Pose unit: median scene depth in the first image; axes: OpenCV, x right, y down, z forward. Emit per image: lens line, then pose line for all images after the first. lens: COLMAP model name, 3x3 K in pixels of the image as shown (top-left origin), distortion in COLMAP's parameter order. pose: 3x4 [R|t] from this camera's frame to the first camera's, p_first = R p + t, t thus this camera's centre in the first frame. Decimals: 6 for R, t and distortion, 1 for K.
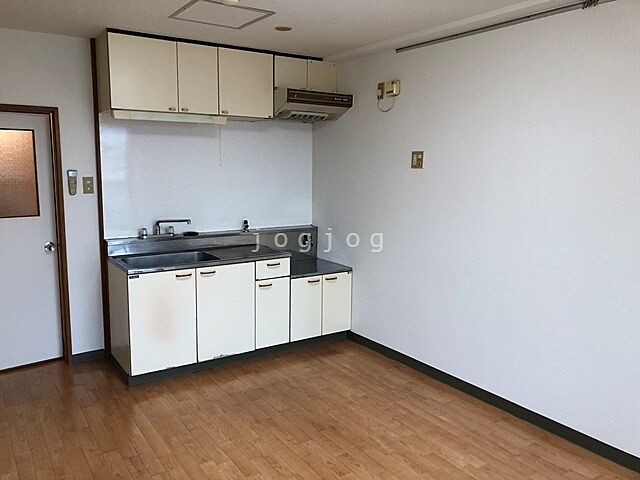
lens RADIAL K [[530.7, 0, 316.2], [0, 530.7, 229.2], [0, 0, 1]] dist [0.023036, 0.001149]
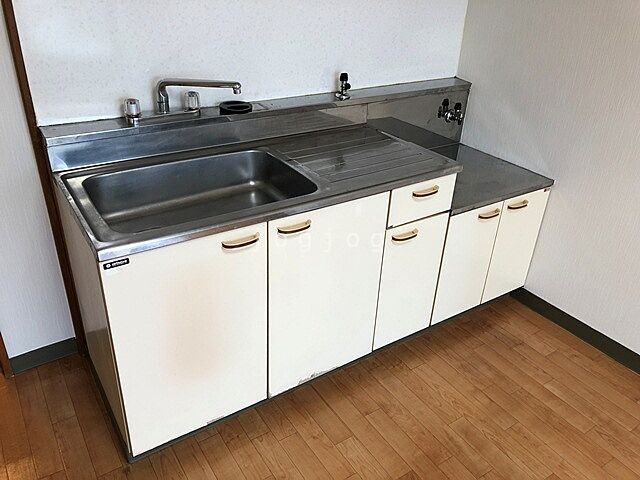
lens RADIAL K [[530.7, 0, 316.2], [0, 530.7, 229.2], [0, 0, 1]] dist [0.023036, 0.001149]
pose [[0.999502, 0.030239, 0.008990, -0.181546], [-0.031459, 0.934195, 0.355374, -0.063835], [0.002347, -0.355480, 0.934681, 0.580964]]
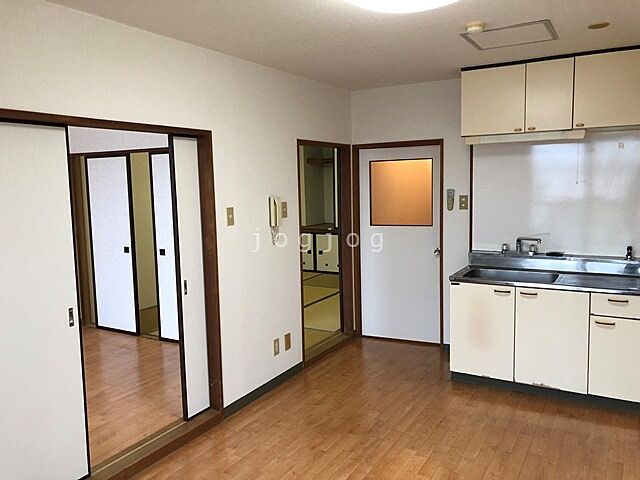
lens RADIAL K [[530.7, 0, 316.2], [0, 530.7, 229.2], [0, 0, 1]] dist [0.023036, 0.001149]
pose [[0.434817, 0.063937, -0.898246, 0.475756], [-0.089367, 0.995616, 0.027608, -0.027154], [0.896074, 0.068269, 0.438625, 0.204296]]
